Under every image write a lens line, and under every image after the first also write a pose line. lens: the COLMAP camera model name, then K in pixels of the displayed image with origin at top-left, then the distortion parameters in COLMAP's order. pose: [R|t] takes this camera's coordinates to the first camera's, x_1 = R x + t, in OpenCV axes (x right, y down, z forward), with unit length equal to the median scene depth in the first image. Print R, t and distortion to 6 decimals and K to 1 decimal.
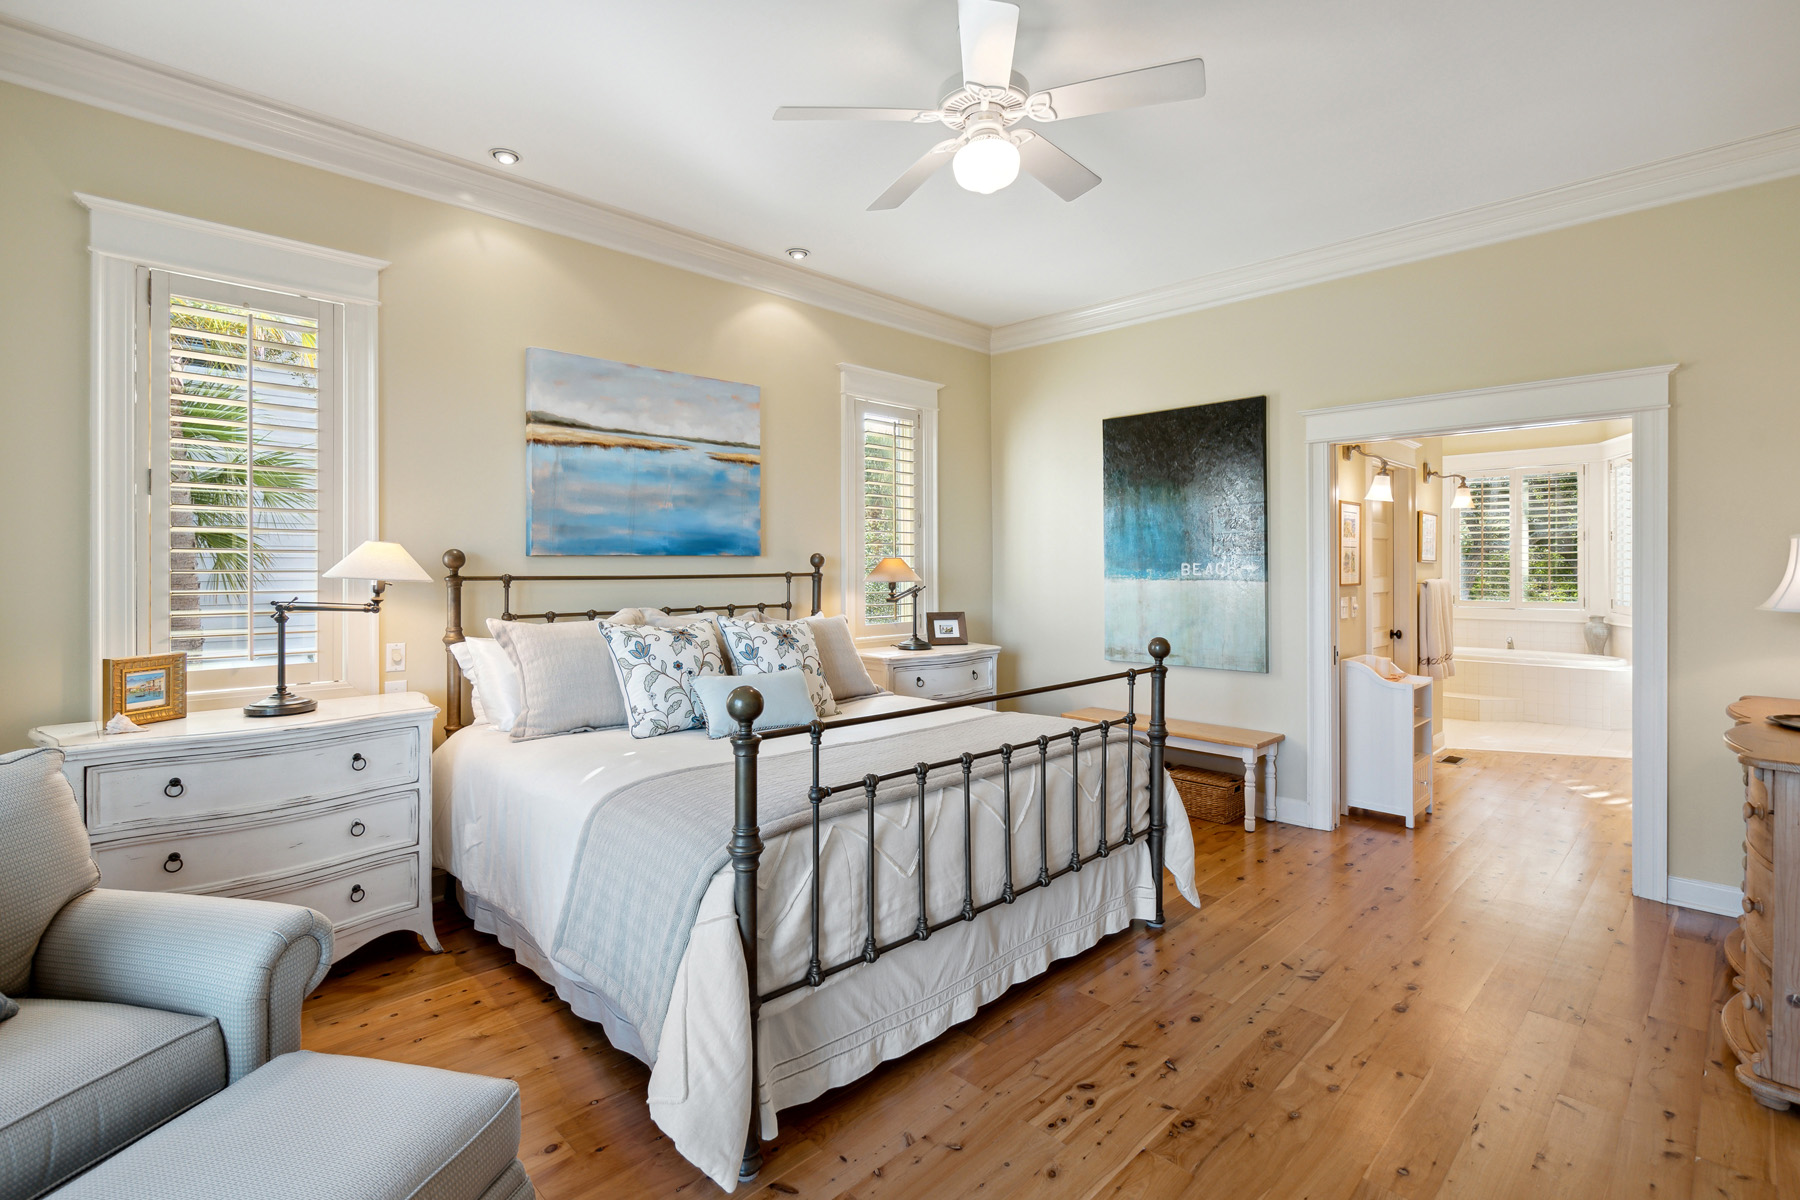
lens RADIAL K [[826.2, 0, 912.0], [0, 826.2, 563.6], [0, 0, 1]] dist [-0.008771, 0.000230]
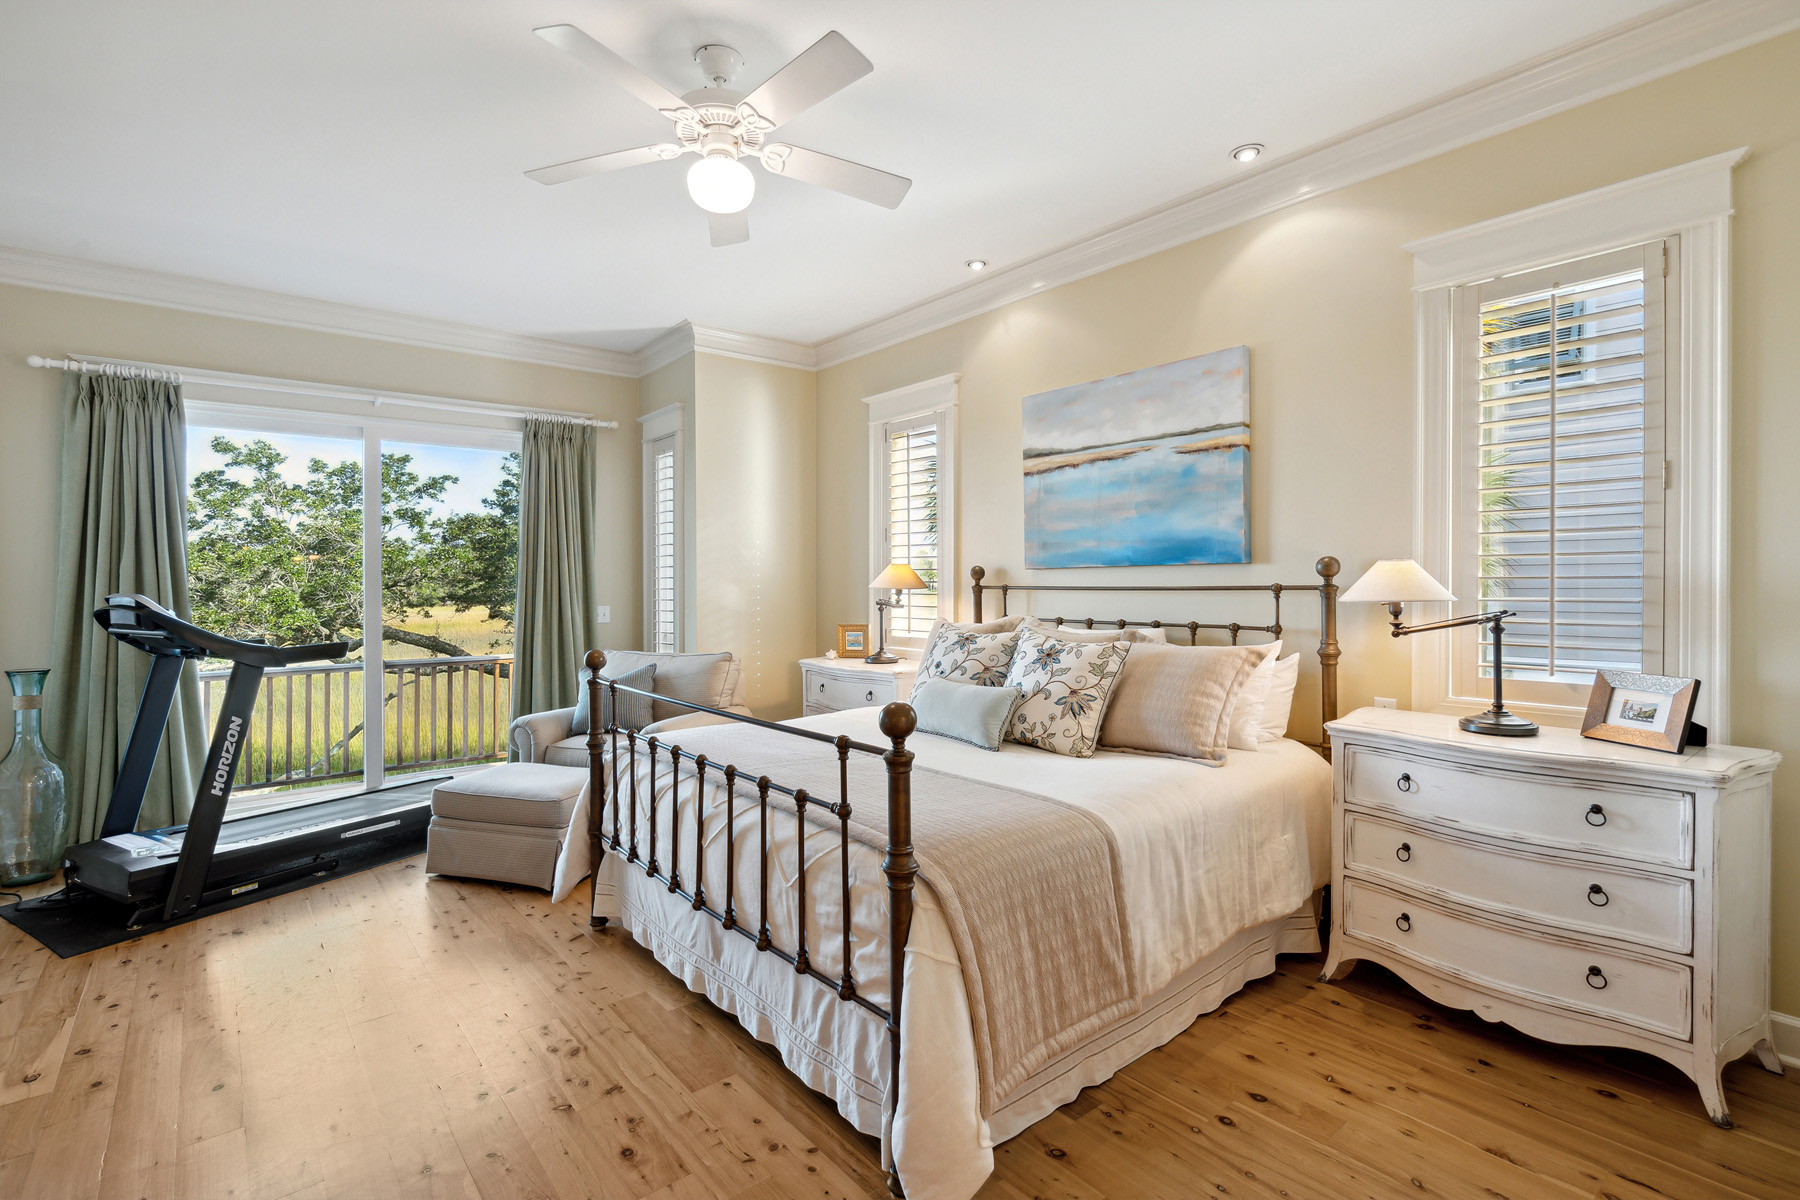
lens RADIAL K [[826.2, 0, 900.9], [0, 826.2, 583.9], [0, 0, 1]] dist [-0.008771, 0.000230]
pose [[-0.082290, -0.002827, -0.996604, 0.688891], [0.000089, 0.999996, -0.002844, 0.013811], [0.996608, -0.000323, -0.082289, 0.832337]]
